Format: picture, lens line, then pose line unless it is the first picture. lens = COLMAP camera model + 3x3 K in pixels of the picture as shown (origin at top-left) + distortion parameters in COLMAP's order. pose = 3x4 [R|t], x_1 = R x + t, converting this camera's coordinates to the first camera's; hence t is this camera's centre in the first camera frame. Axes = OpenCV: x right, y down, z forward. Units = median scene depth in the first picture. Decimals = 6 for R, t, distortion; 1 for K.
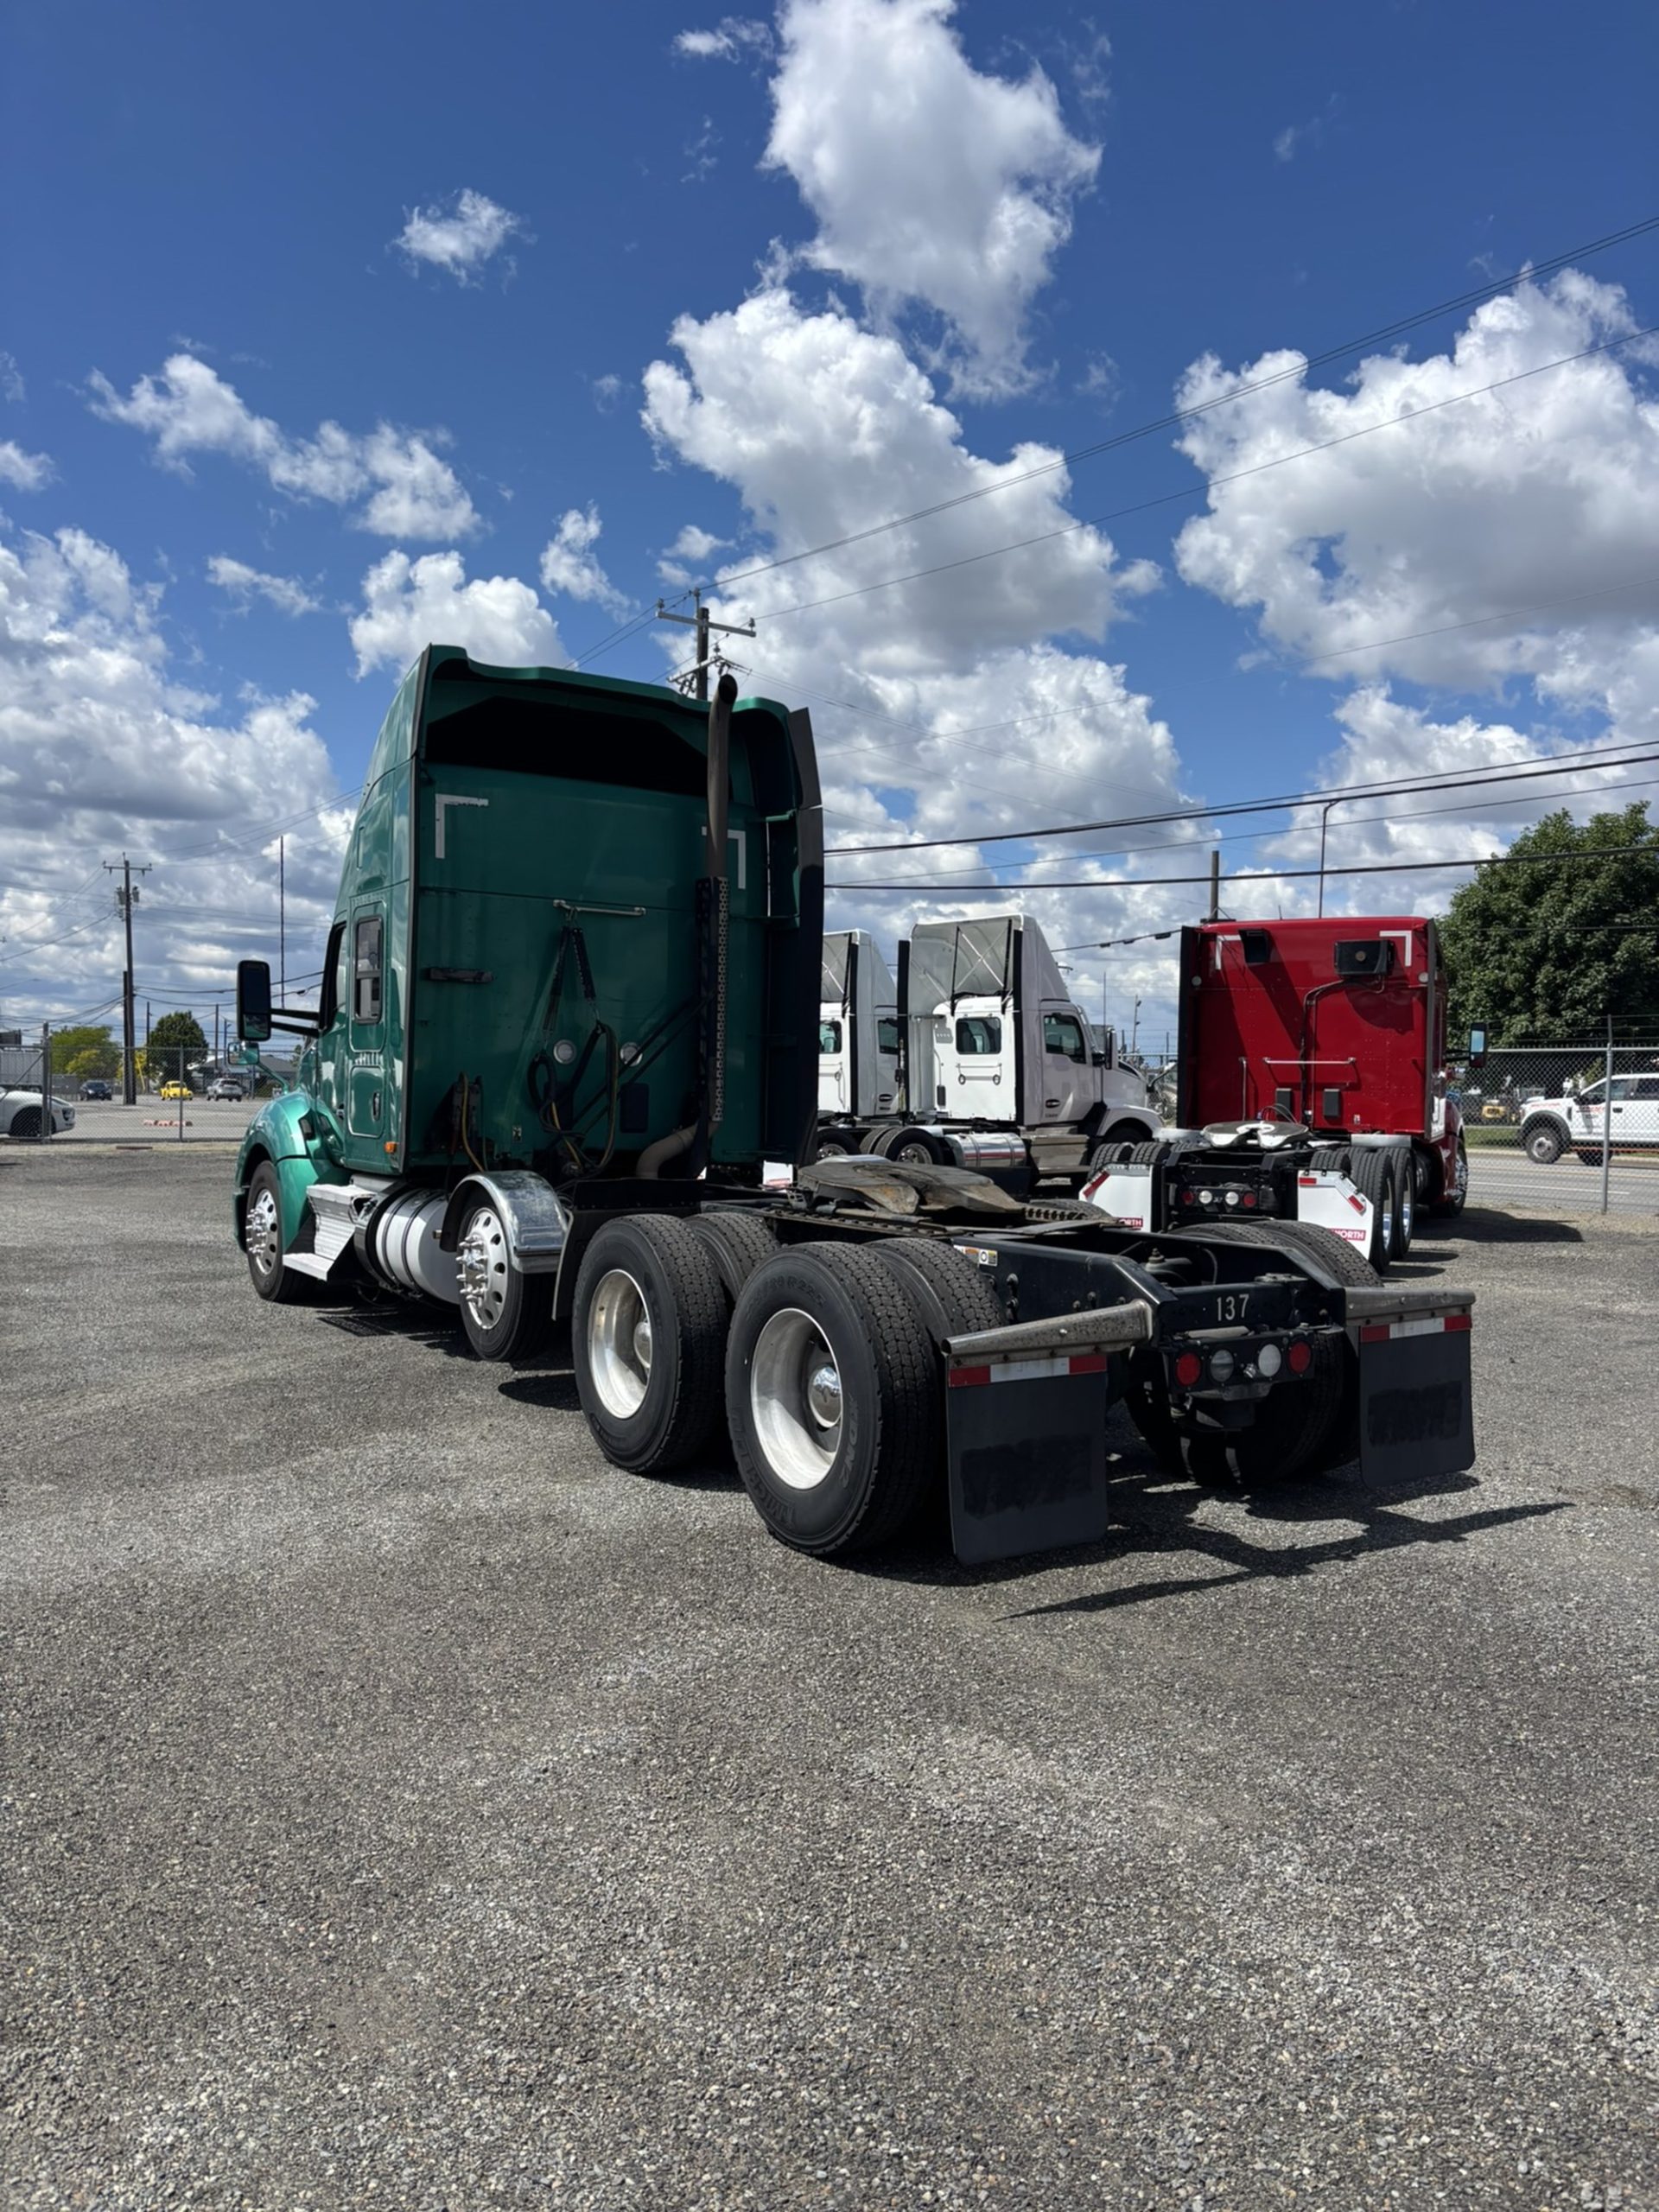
lens RADIAL K [[1697.5, 0, 829.5], [0, 1697.5, 1106.0], [0, 0, 1]] dist [-0.004420, -0.001195]
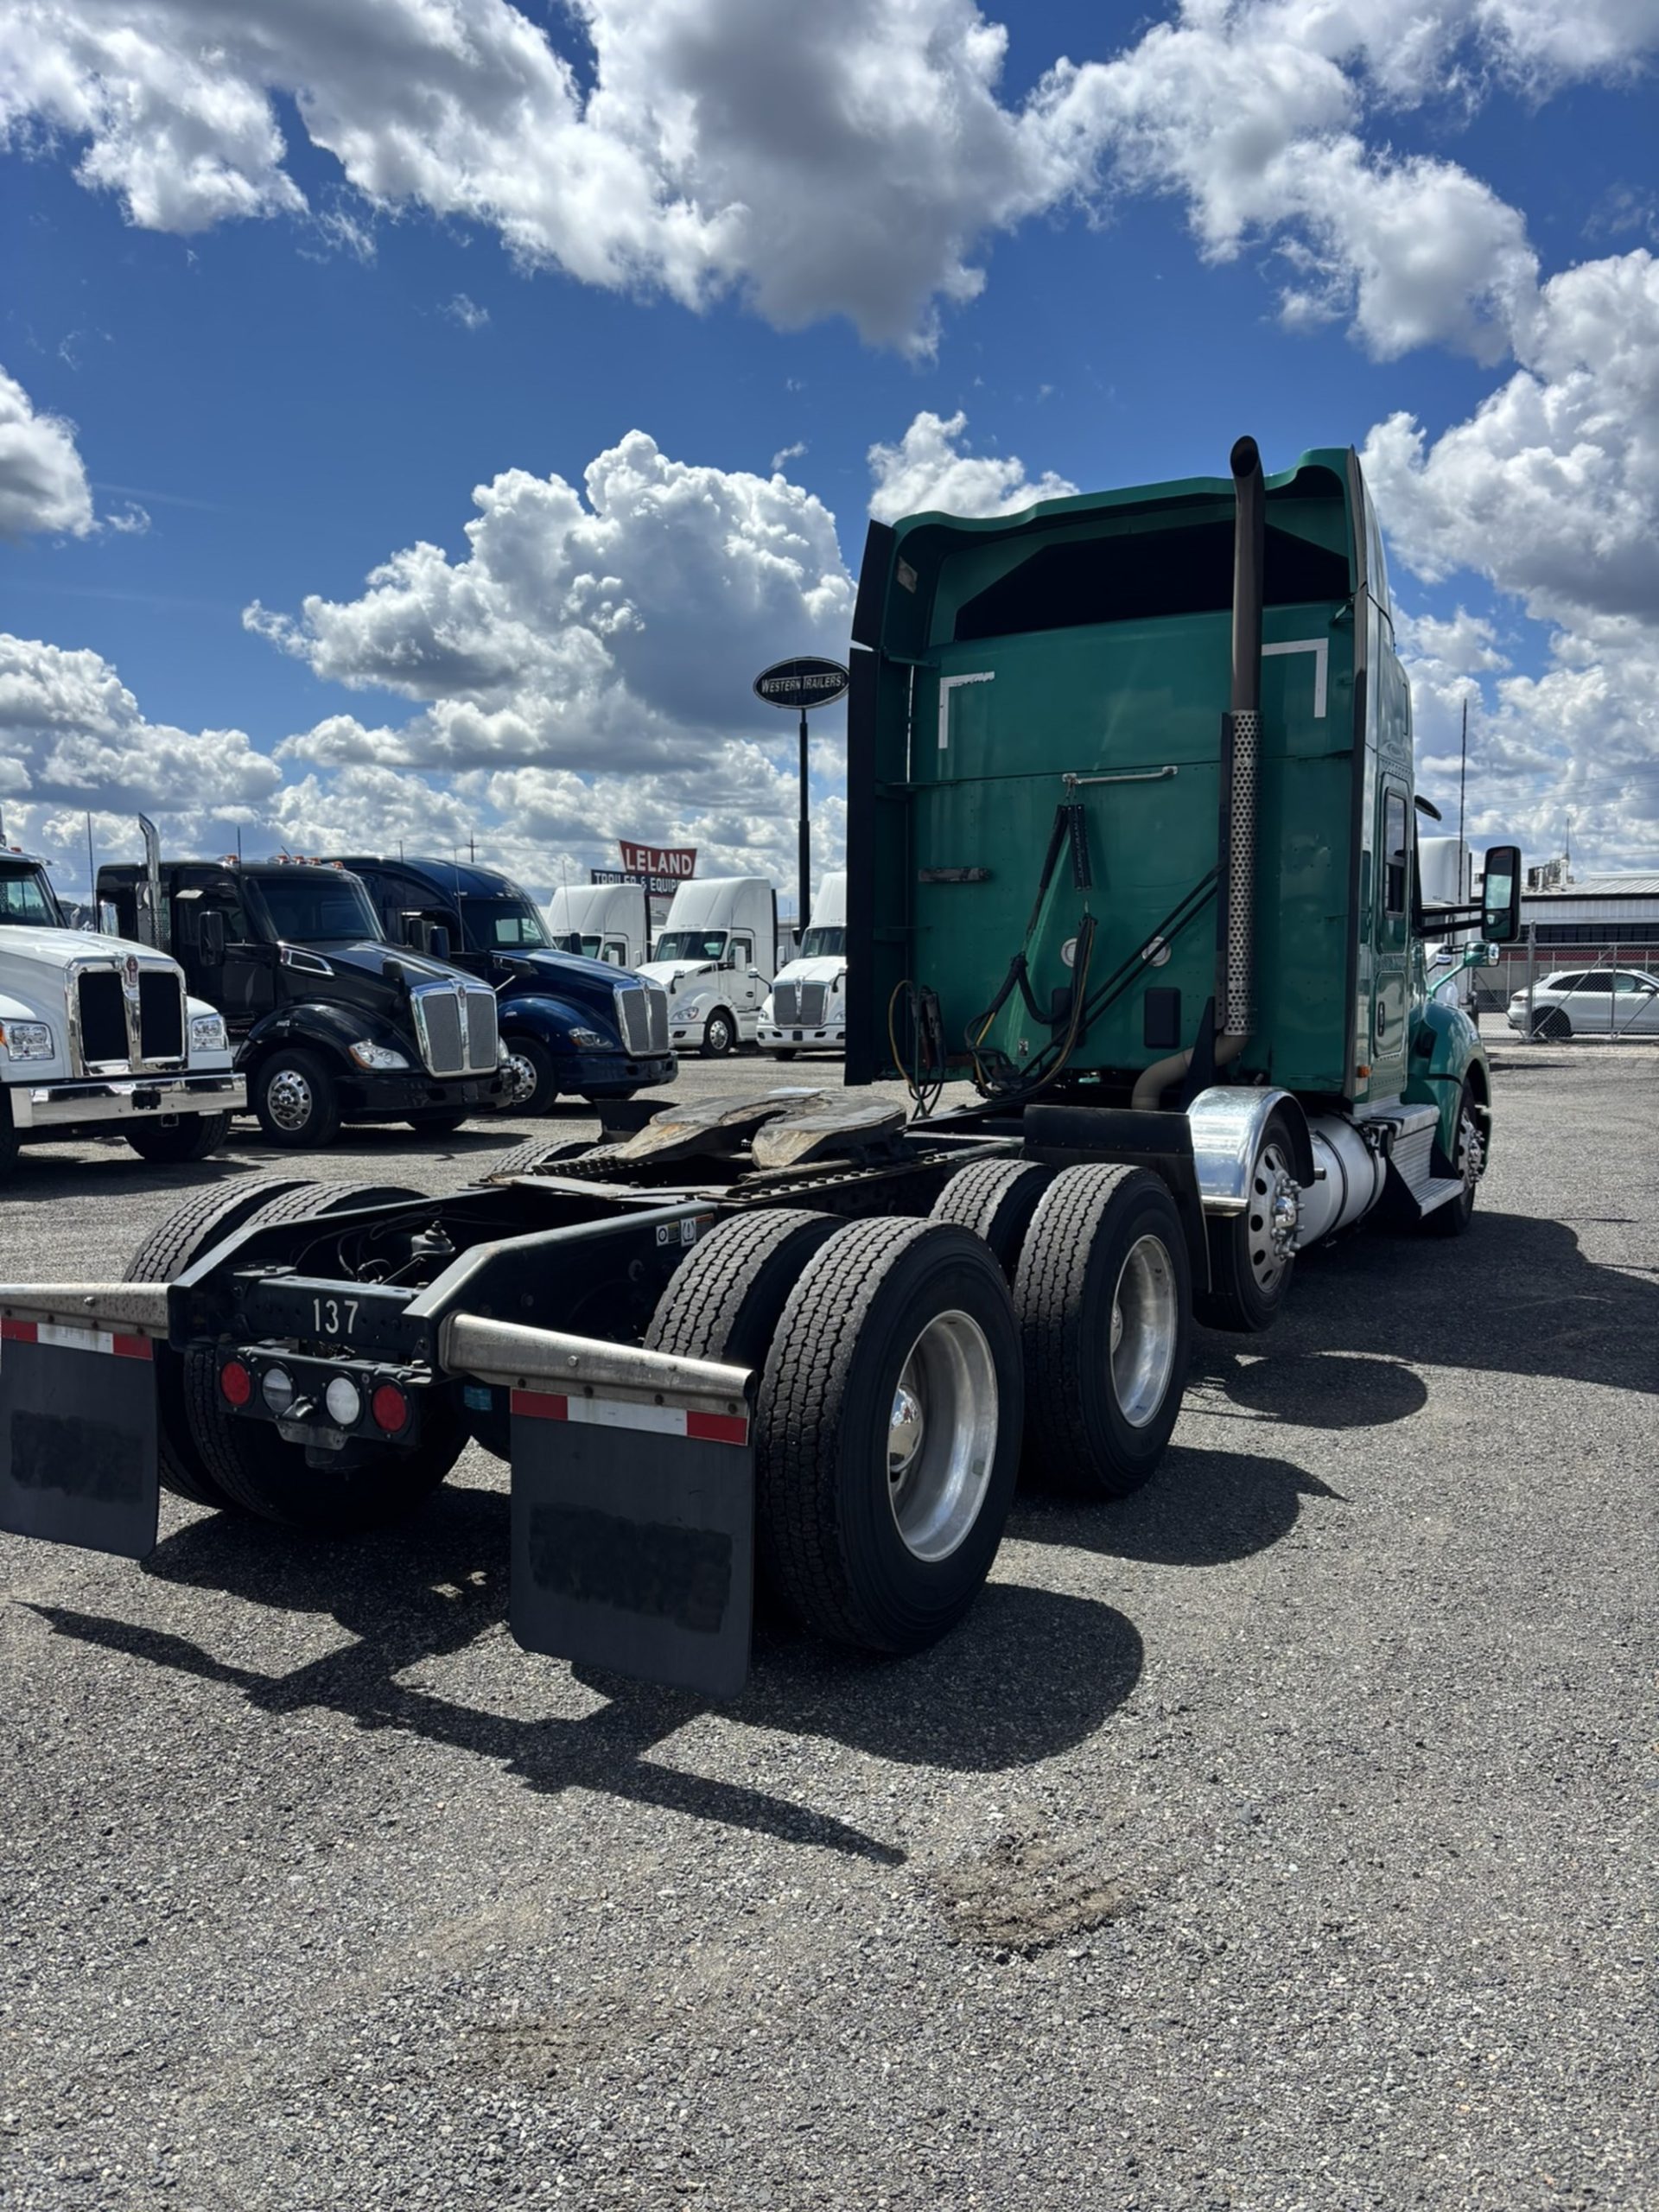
lens RADIAL K [[1697.5, 0, 829.5], [0, 1697.5, 1106.0], [0, 0, 1]] dist [-0.004420, -0.001195]
pose [[0.439861, 0.043134, -0.897029, 0.957507], [0.013073, 0.998433, 0.054420, -0.004176], [0.897971, -0.035664, 0.438608, 0.879517]]
